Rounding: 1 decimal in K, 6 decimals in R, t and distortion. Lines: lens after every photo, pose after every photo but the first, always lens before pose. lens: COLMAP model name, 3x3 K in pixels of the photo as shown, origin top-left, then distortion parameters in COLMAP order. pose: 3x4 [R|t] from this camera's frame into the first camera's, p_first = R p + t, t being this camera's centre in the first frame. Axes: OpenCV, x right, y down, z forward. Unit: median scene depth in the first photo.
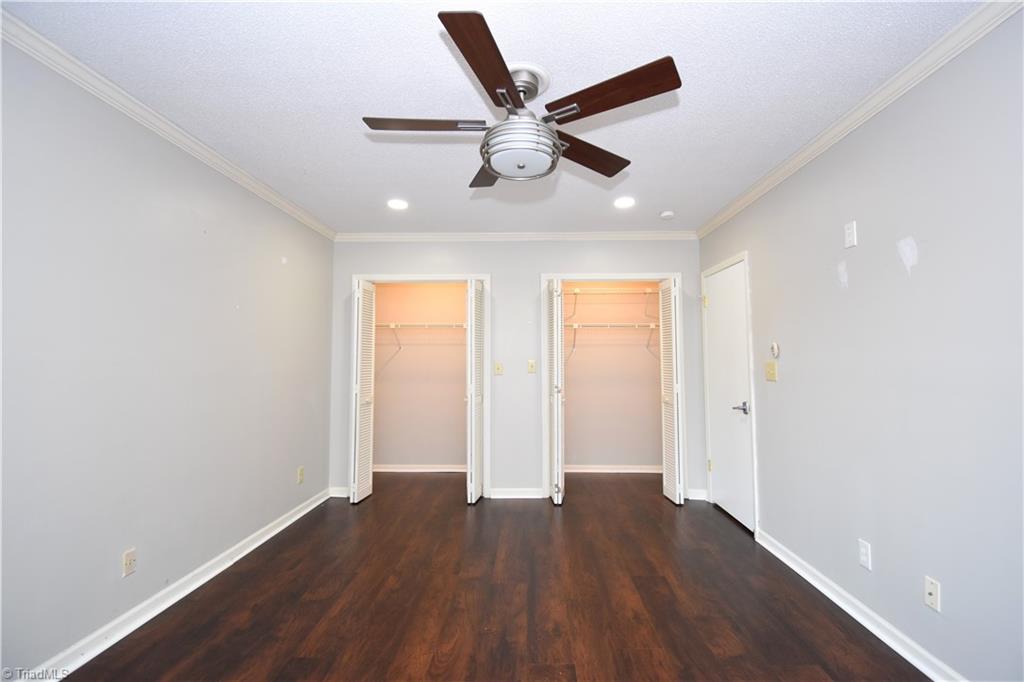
lens RADIAL K [[456.8, 0, 516.7], [0, 456.8, 327.1], [0, 0, 1]] dist [0.026780, -0.027960]
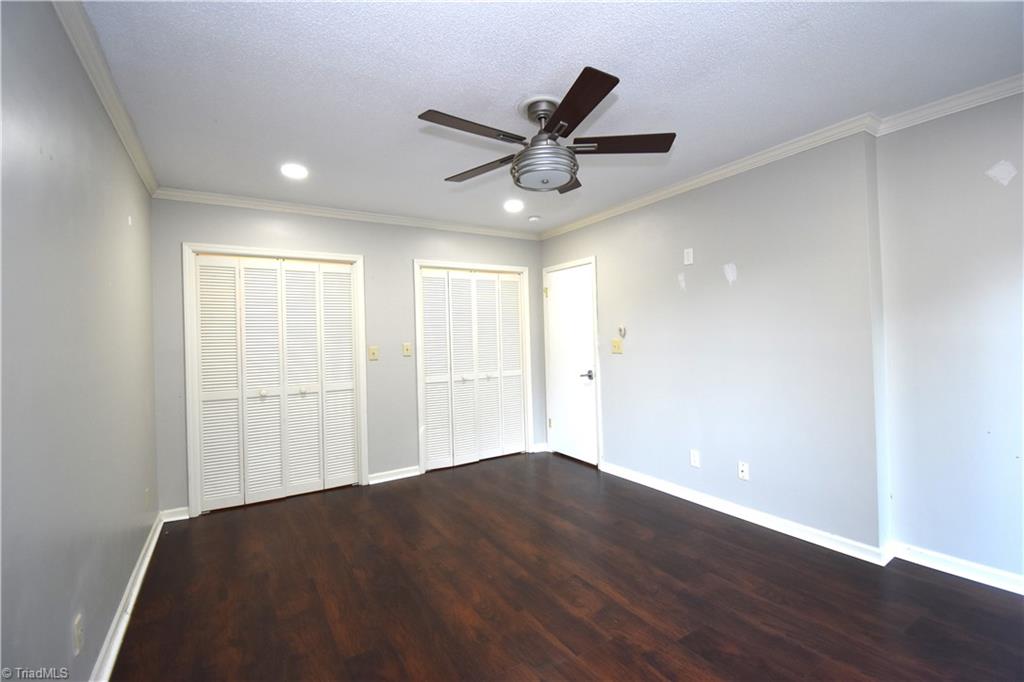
lens RADIAL K [[456.8, 0, 516.7], [0, 456.8, 327.1], [0, 0, 1]] dist [0.026780, -0.027960]
pose [[0.833197, -0.009329, 0.552898, -0.596326], [-0.013275, 0.999232, 0.036865, -0.012453], [-0.552818, -0.038055, 0.832433, 0.024099]]
